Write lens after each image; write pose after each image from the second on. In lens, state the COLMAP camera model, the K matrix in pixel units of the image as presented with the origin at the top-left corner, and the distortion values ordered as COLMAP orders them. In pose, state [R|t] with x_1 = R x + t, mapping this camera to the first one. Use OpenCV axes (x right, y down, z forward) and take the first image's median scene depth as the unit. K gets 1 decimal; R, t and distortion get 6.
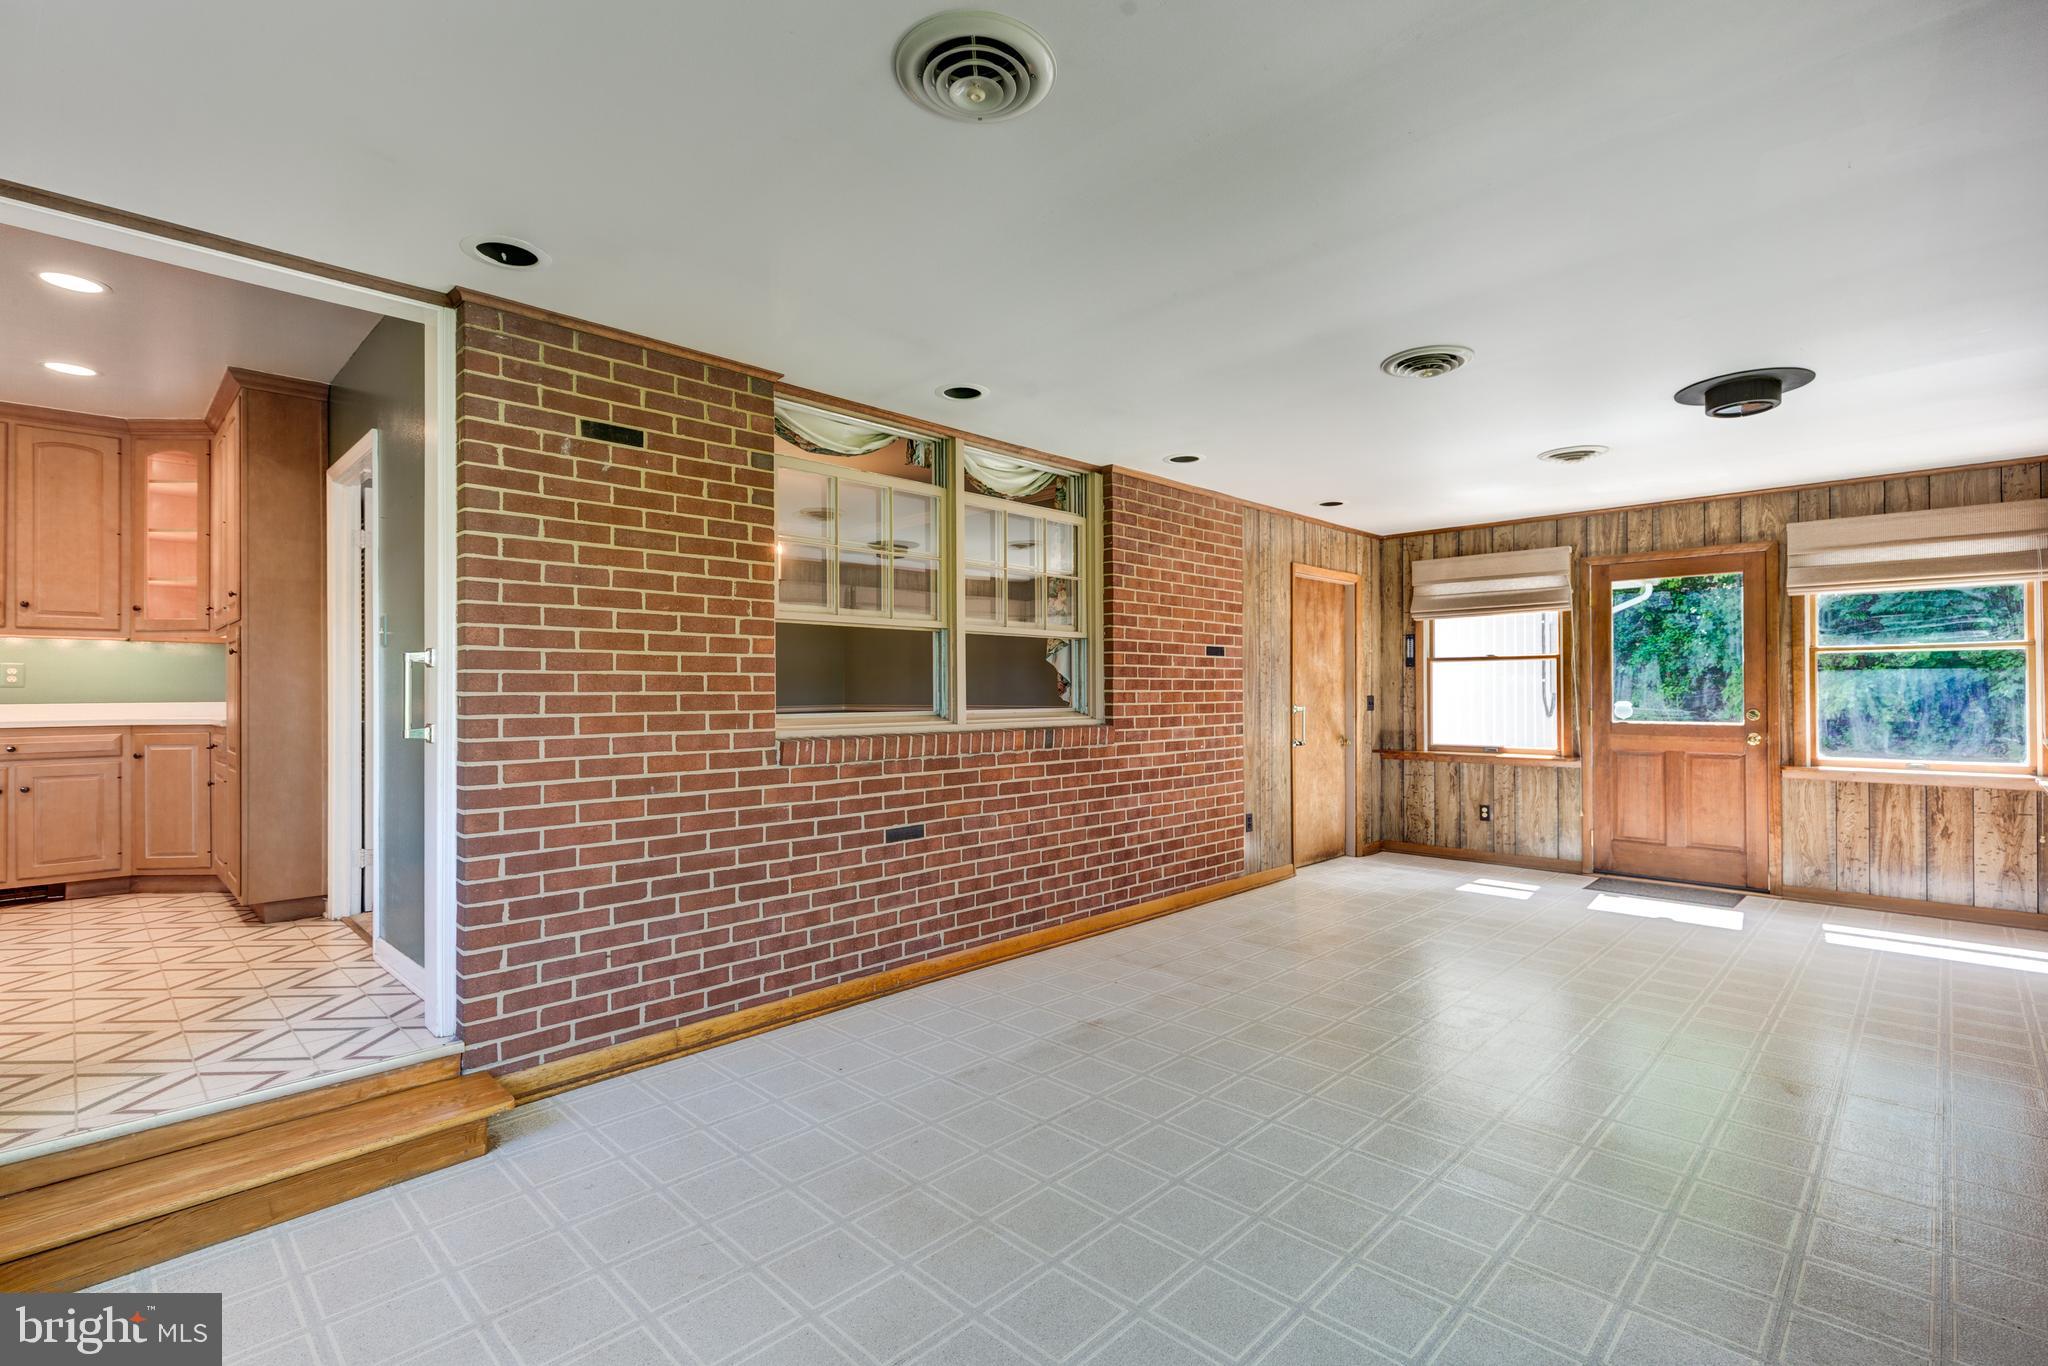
lens RADIAL K [[931.5, 0, 1020.9], [0, 931.5, 682.4], [0, 0, 1]] dist [0.004053, 0.000157]
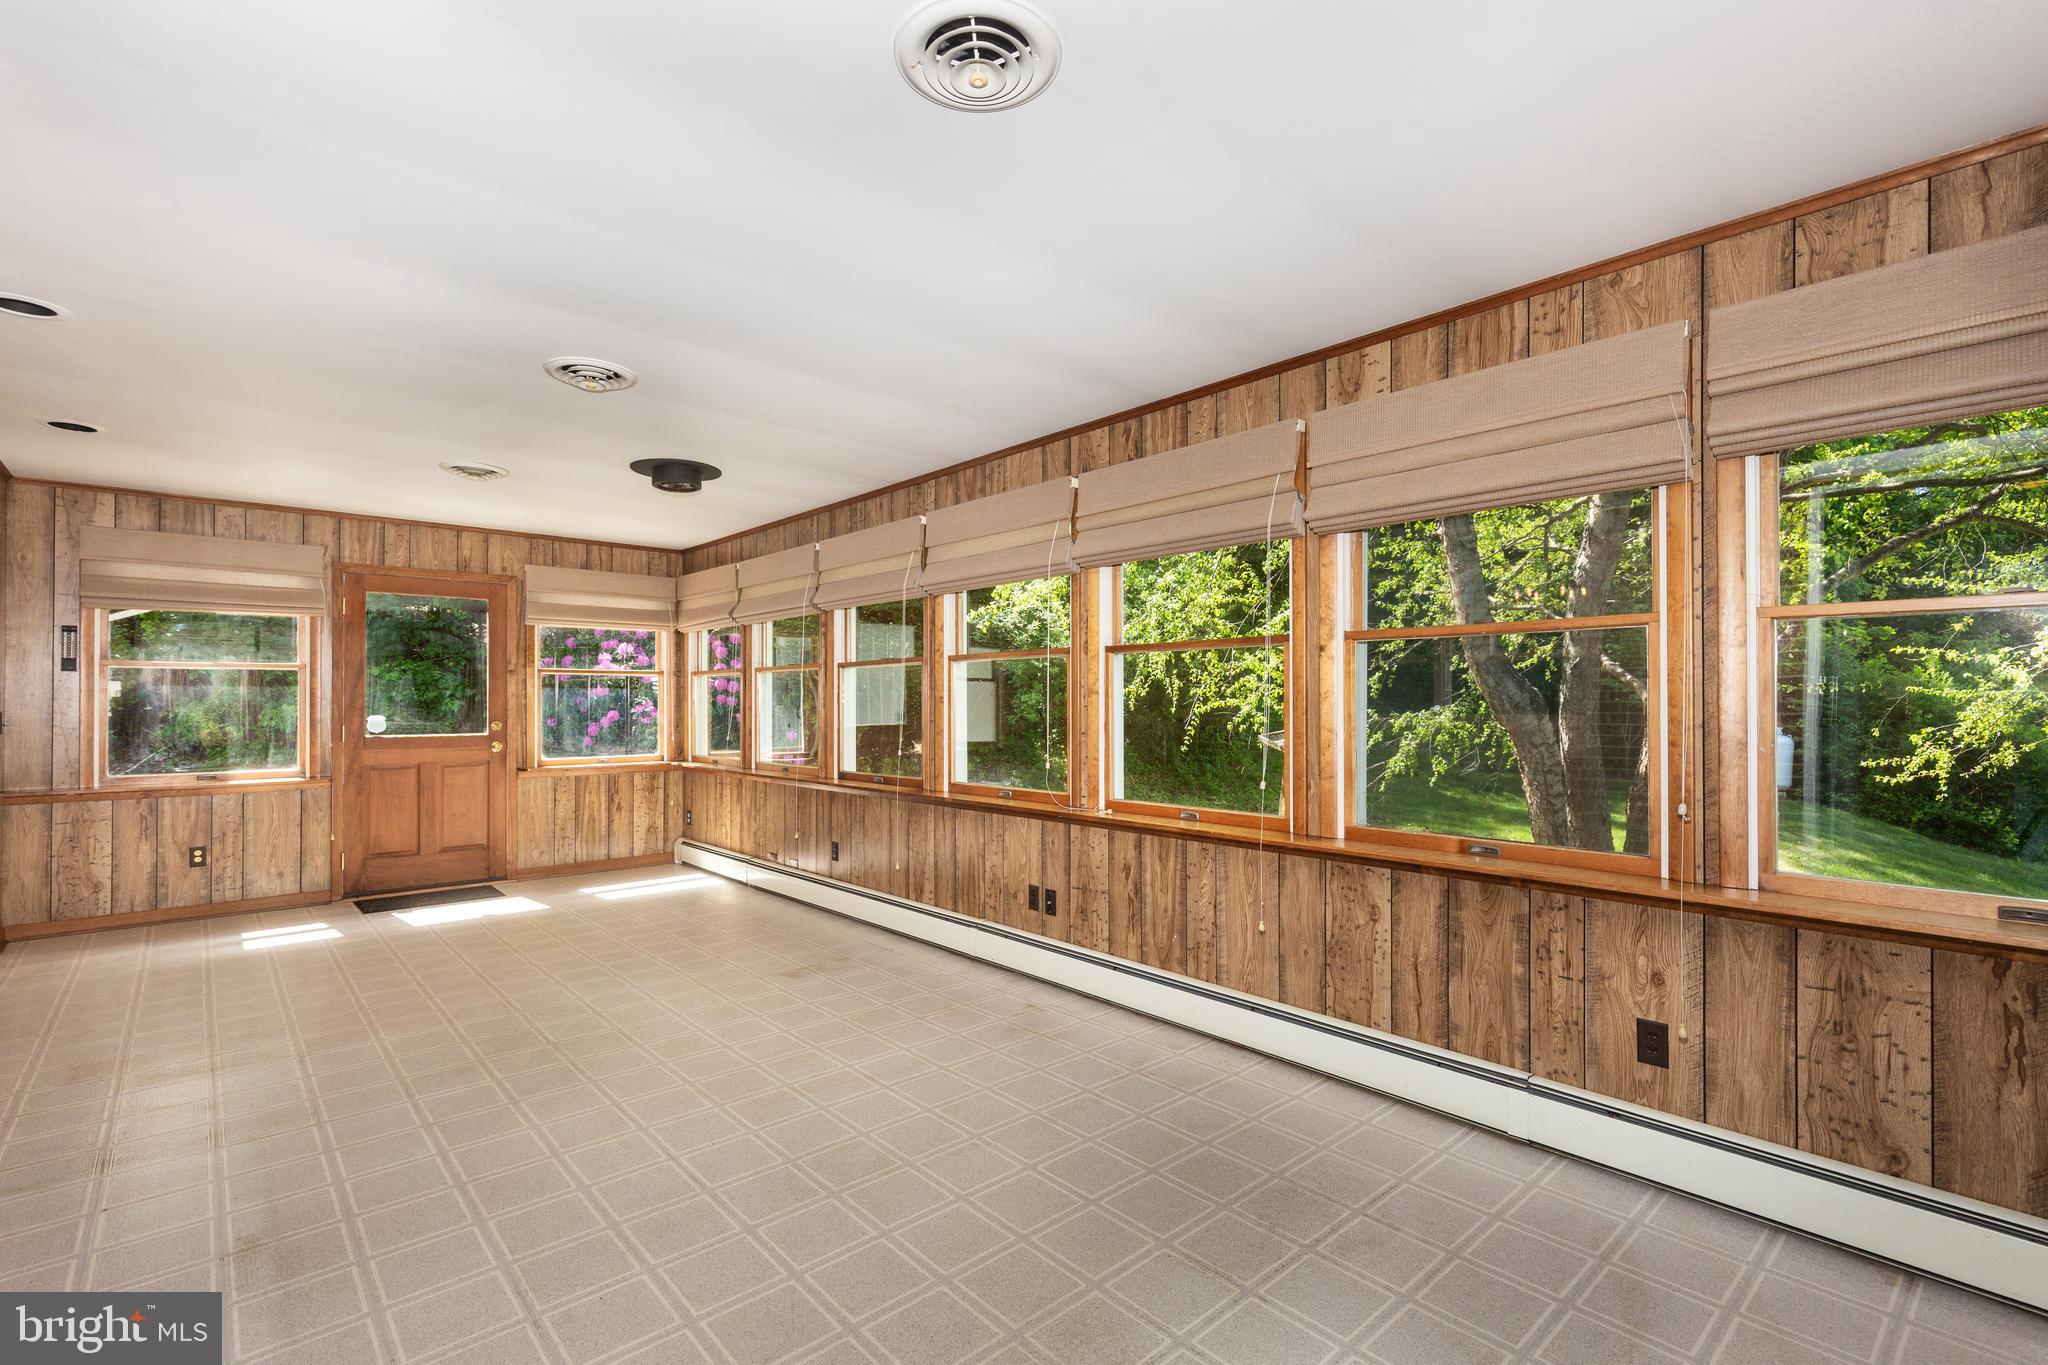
lens RADIAL K [[931.5, 0, 1021.7], [0, 931.5, 696.6], [0, 0, 1]] dist [0.004053, 0.000157]
pose [[0.052736, 0.010573, 0.998553, -0.300770], [-0.006098, 0.999929, -0.010266, 0.006480], [-0.998590, -0.005548, 0.052797, 0.277161]]
